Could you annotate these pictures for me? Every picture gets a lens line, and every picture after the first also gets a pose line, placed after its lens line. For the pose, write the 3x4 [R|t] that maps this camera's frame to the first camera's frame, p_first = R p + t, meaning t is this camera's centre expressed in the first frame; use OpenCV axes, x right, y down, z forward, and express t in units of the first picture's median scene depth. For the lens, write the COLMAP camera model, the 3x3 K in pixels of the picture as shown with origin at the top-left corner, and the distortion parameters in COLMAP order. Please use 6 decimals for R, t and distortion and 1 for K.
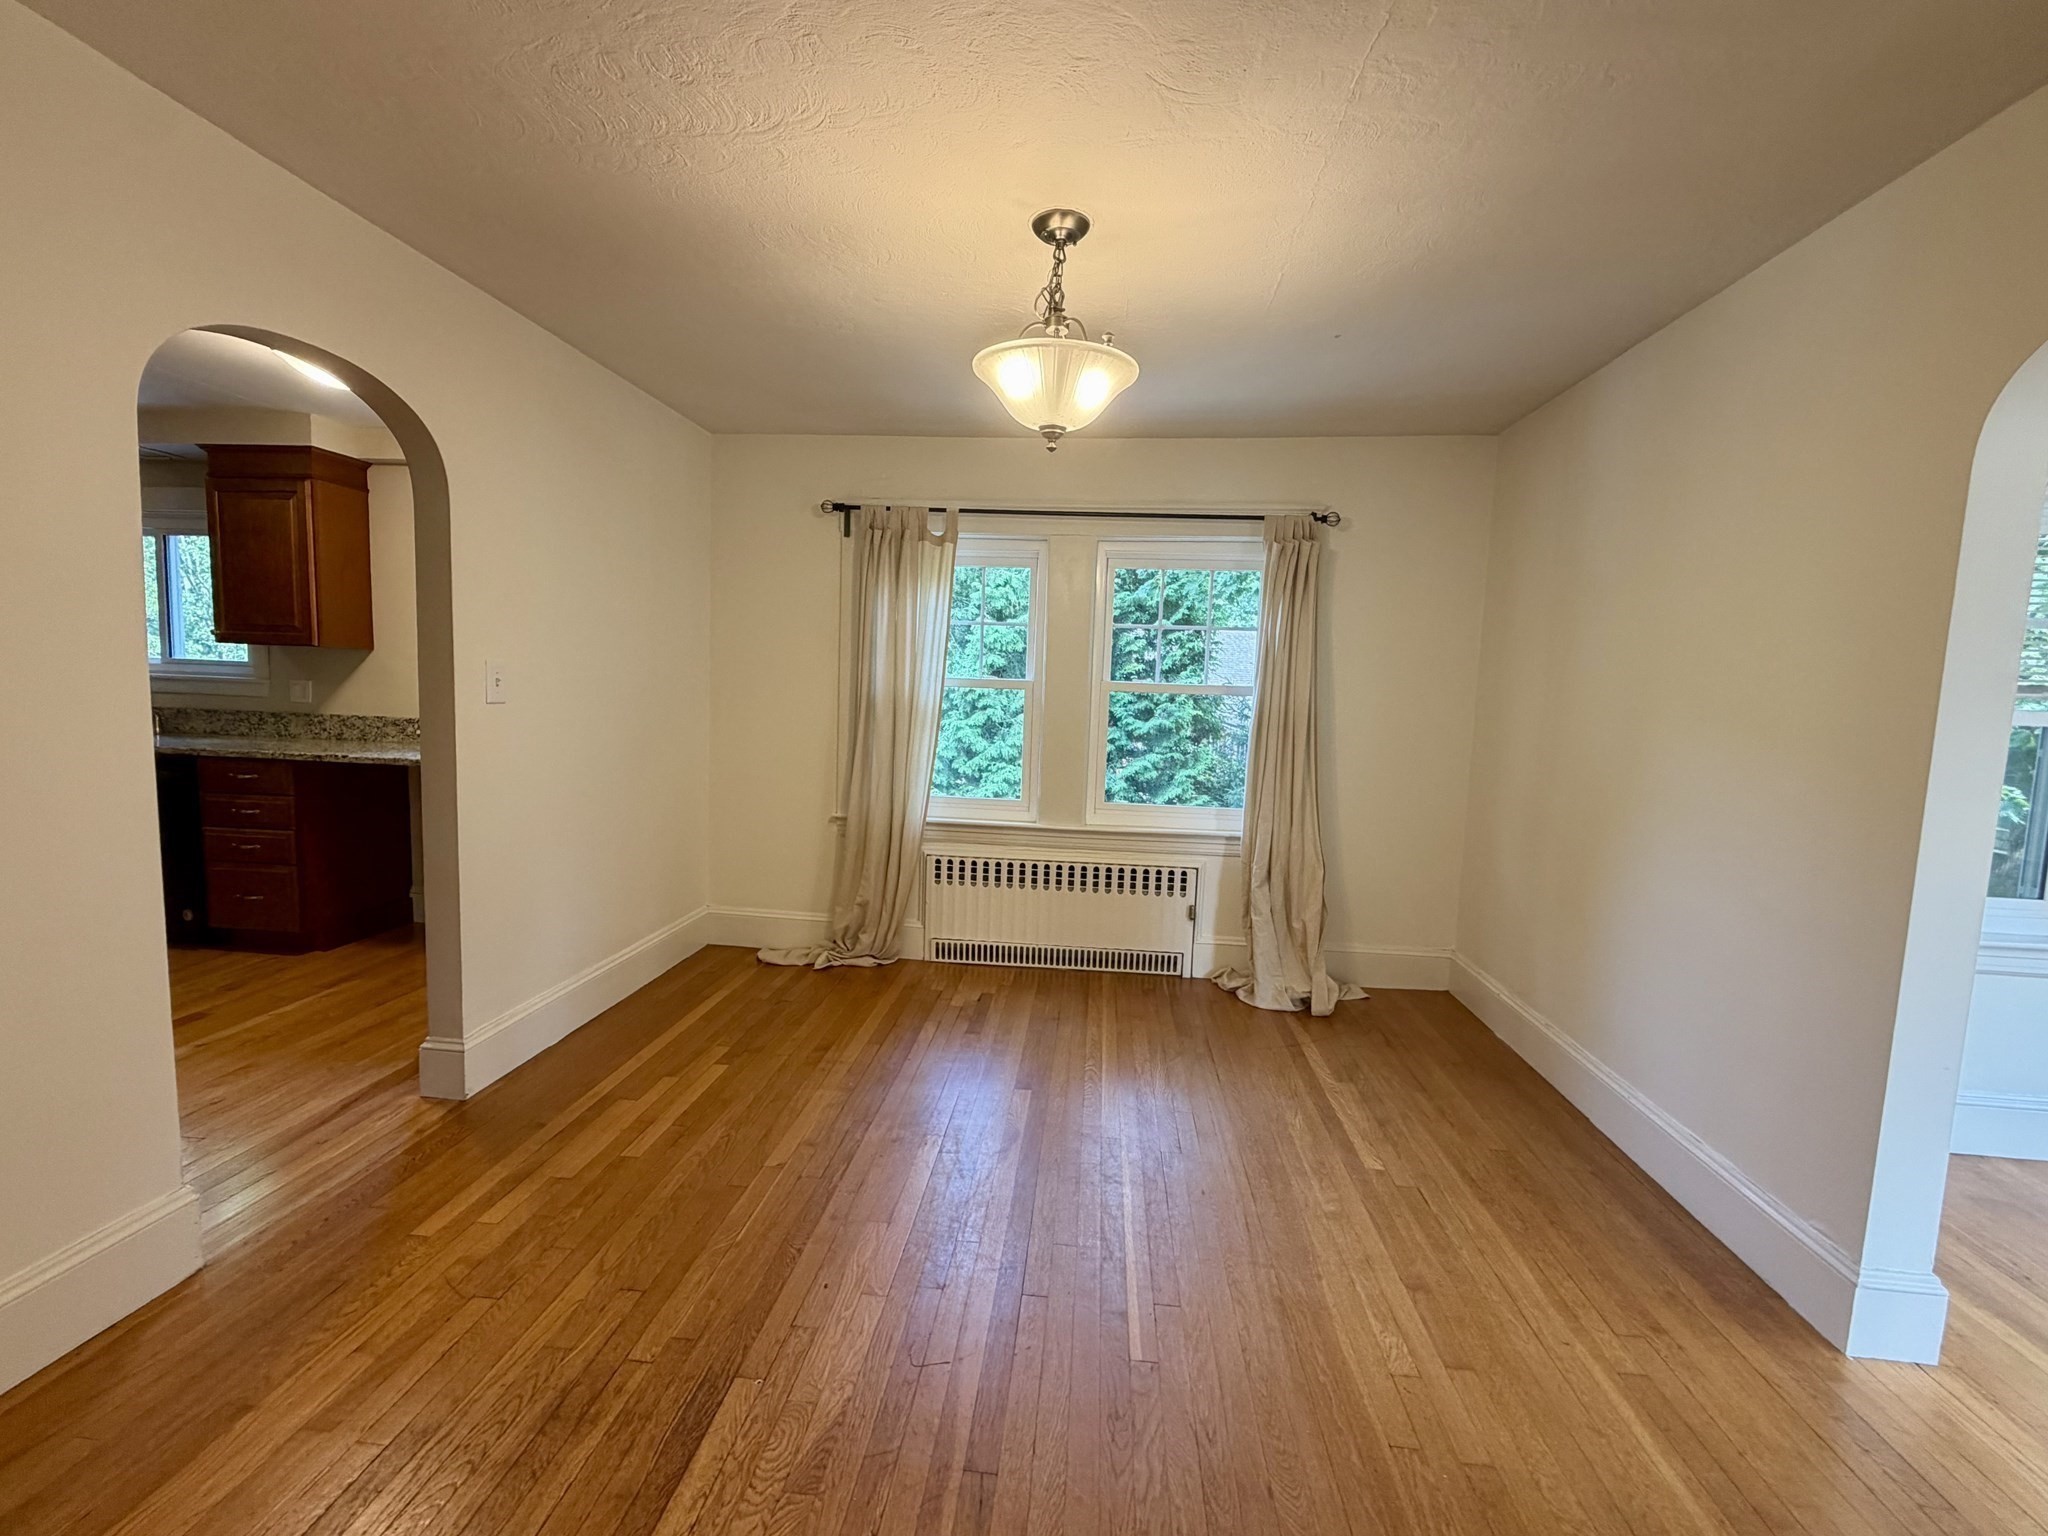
lens RADIAL K [[879.2, 0, 1010.5], [0, 879.2, 769.3], [0, 0, 1]] dist [0.003237, 0.000259]
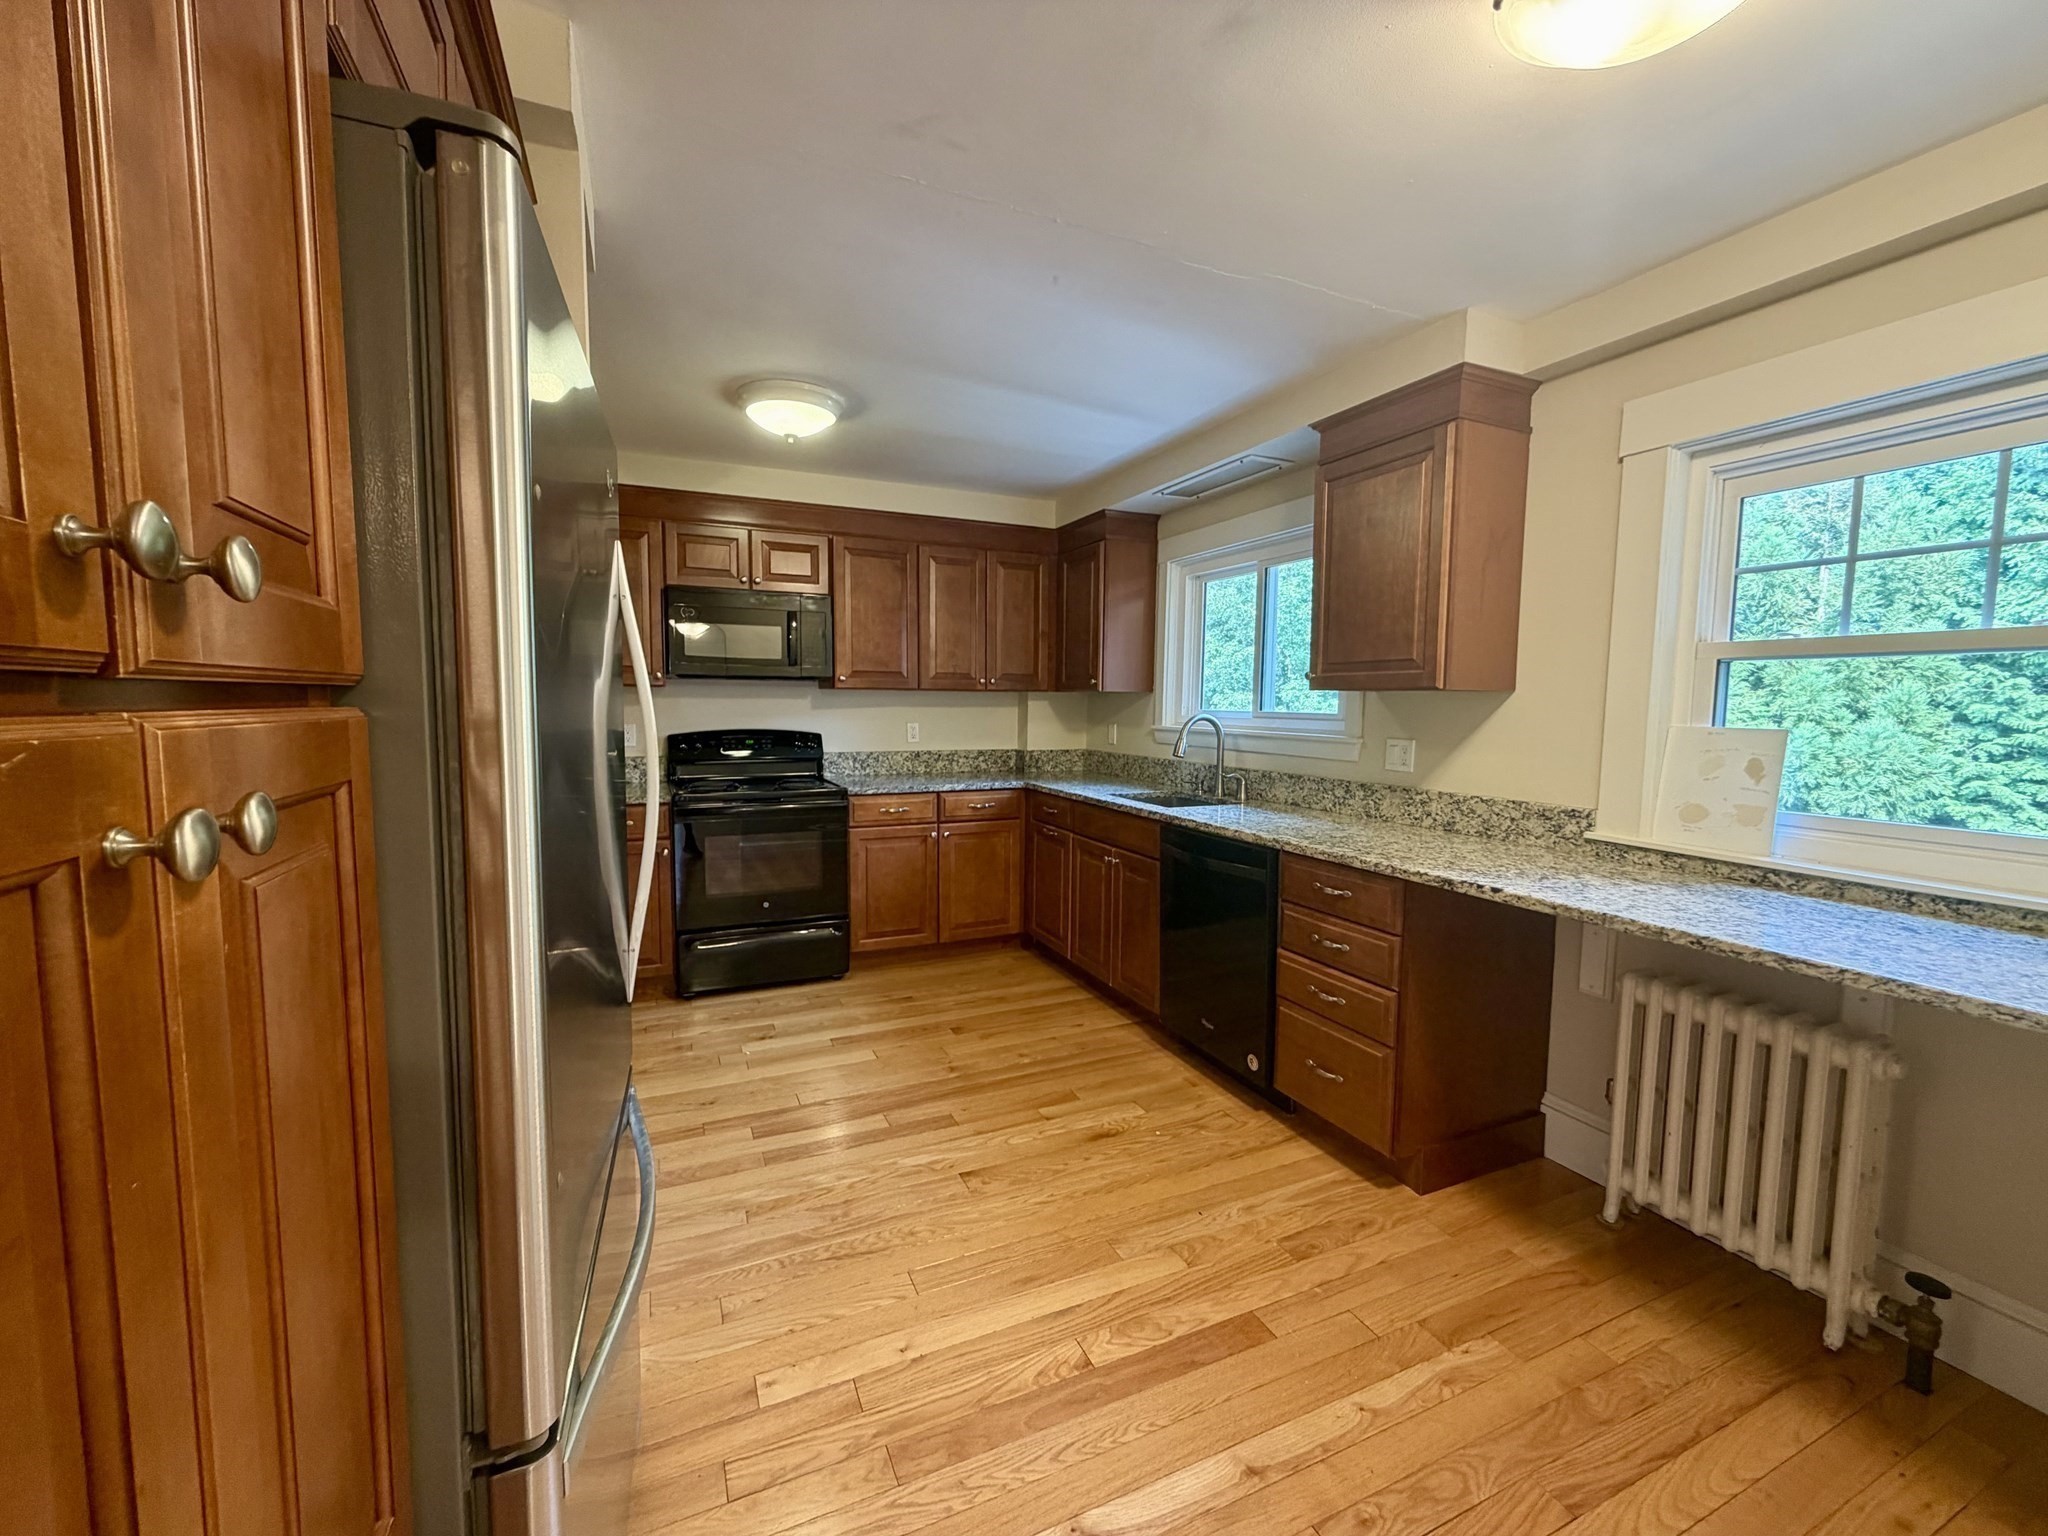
lens RADIAL K [[817.9, 0, 1010.5], [0, 817.9, 769.9], [0, 0, 1]] dist [0.004775, 0.000078]
pose [[0.497335, 0.042463, -0.866519, -0.410335], [-0.075881, 0.997103, 0.005310, -0.058820], [0.864234, 0.063111, 0.499116, 0.425995]]
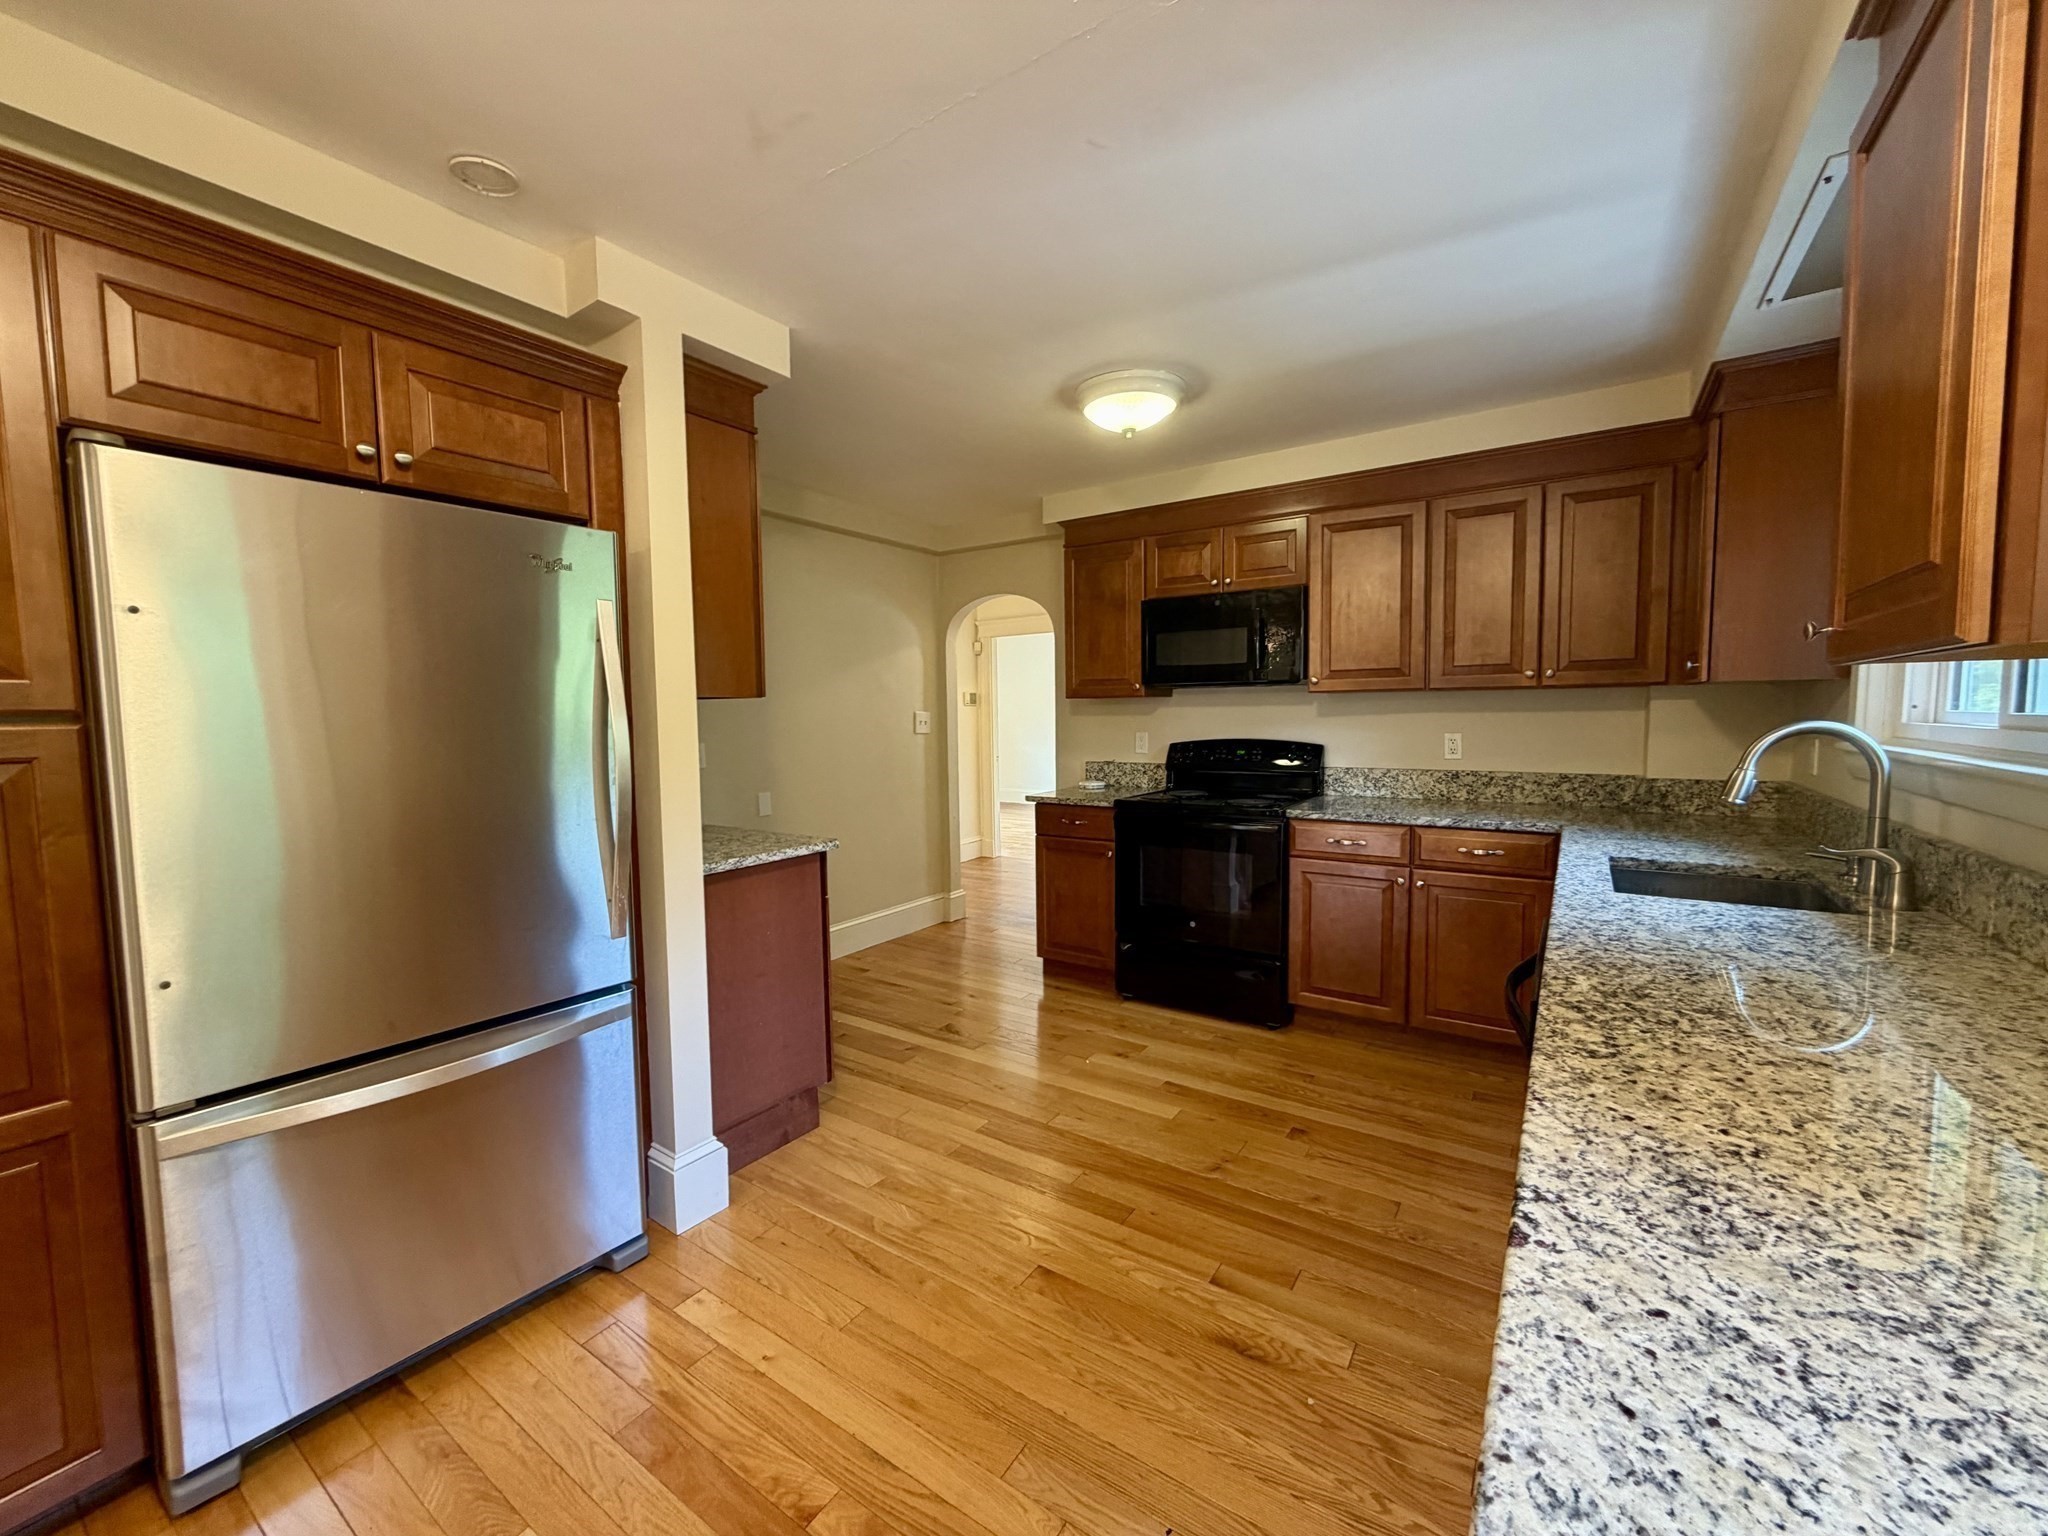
lens RADIAL K [[817.9, 0, 1020.4], [0, 817.9, 766.7], [0, 0, 1]] dist [0.004775, 0.000078]
pose [[-0.475985, 0.031219, -0.878899, -0.484427], [-0.088572, 0.992587, 0.083224, -0.100775], [0.874982, 0.117459, -0.469691, 0.849646]]
